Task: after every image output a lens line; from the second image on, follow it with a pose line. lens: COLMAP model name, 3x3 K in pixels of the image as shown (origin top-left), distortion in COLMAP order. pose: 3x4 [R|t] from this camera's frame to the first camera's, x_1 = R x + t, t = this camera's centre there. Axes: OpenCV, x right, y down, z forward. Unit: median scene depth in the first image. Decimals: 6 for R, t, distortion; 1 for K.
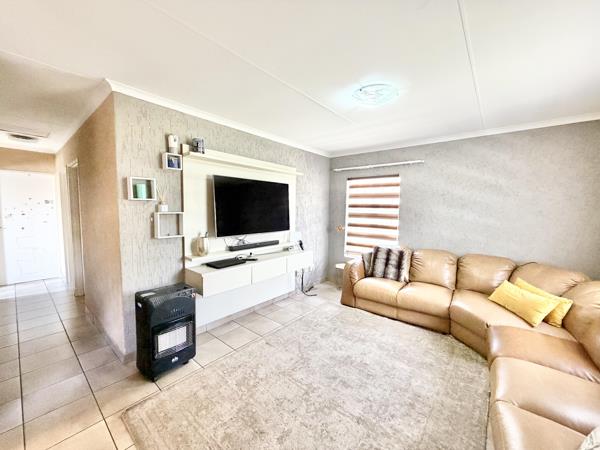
lens RADIAL K [[239.6, 0, 297.7], [0, 239.6, 226.8], [0, 0, 1]] dist [0.000907, -0.000628]
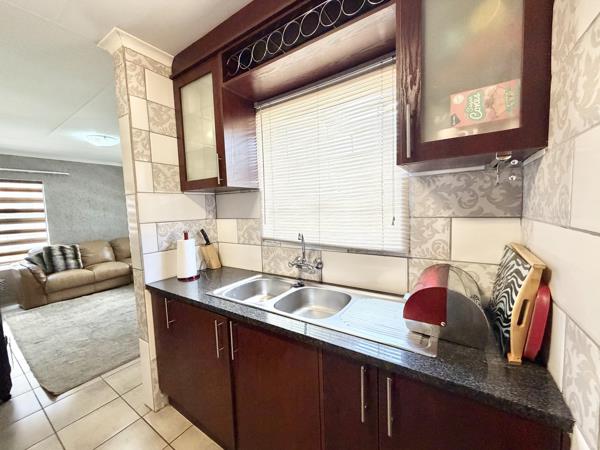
lens RADIAL K [[239.6, 0, 298.6], [0, 239.6, 225.8], [0, 0, 1]] dist [0.000907, -0.000628]
pose [[-0.101585, -0.085821, 0.991118, -1.067354], [0.112815, 0.988852, 0.097188, 0.012892], [-0.988409, 0.121686, -0.090770, -0.070882]]
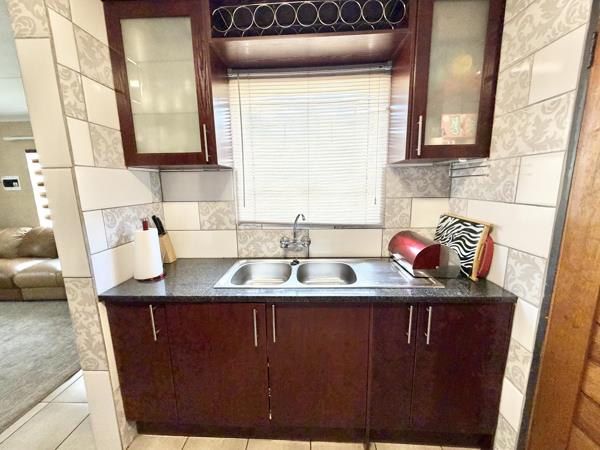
lens RADIAL K [[239.6, 0, 299.2], [0, 239.6, 225.7], [0, 0, 1]] dist [0.000907, -0.000628]
pose [[-0.604871, -0.140418, 0.783846, -0.994512], [0.073985, 0.970164, 0.230887, -0.019661], [-0.792879, 0.197650, -0.576435, 0.185658]]
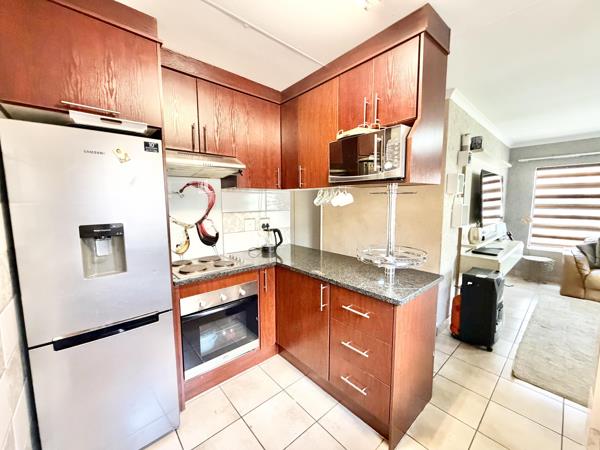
lens RADIAL K [[239.6, 0, 300.9], [0, 239.6, 225.8], [0, 0, 1]] dist [0.000907, -0.000628]
pose [[0.988605, 0.000106, -0.150534, -0.896761], [0.002535, 0.999846, 0.017359, 0.016588], [0.150512, -0.017542, 0.988452, -0.174867]]
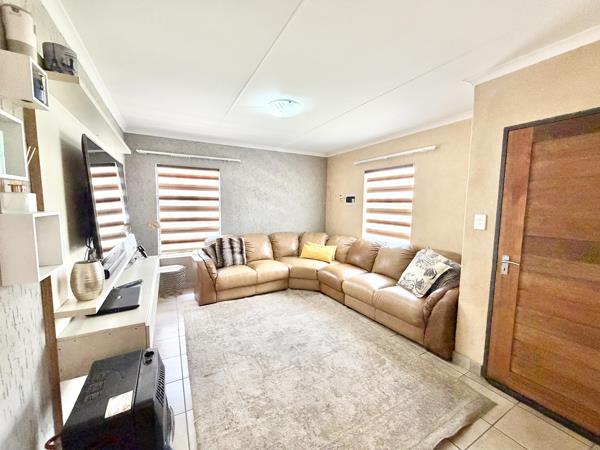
lens RADIAL K [[239.6, 0, 299.3], [0, 239.6, 226.3], [0, 0, 1]] dist [0.000907, -0.000628]
pose [[0.365000, -0.098682, 0.925763, -0.601775], [0.068105, 0.994533, 0.079160, -0.031975], [-0.928513, 0.034155, 0.369725, 0.363518]]
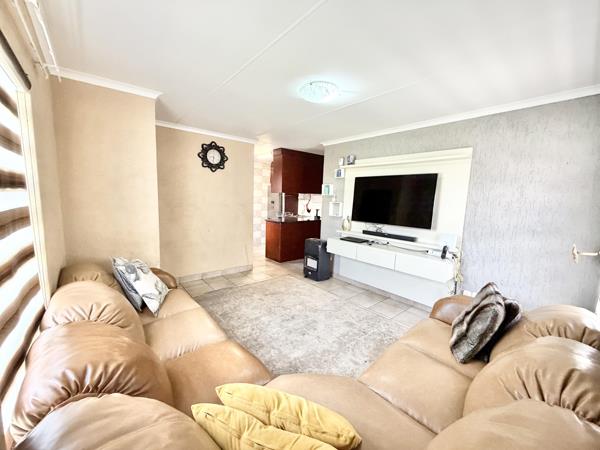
lens RADIAL K [[239.6, 0, 299.4], [0, 239.6, 226.1], [0, 0, 1]] dist [0.000907, -0.000628]
pose [[-0.169964, 0.103311, -0.980020, 1.042755], [-0.112324, 0.985977, 0.123419, -0.059942], [0.979028, 0.131056, -0.155976, 0.836861]]
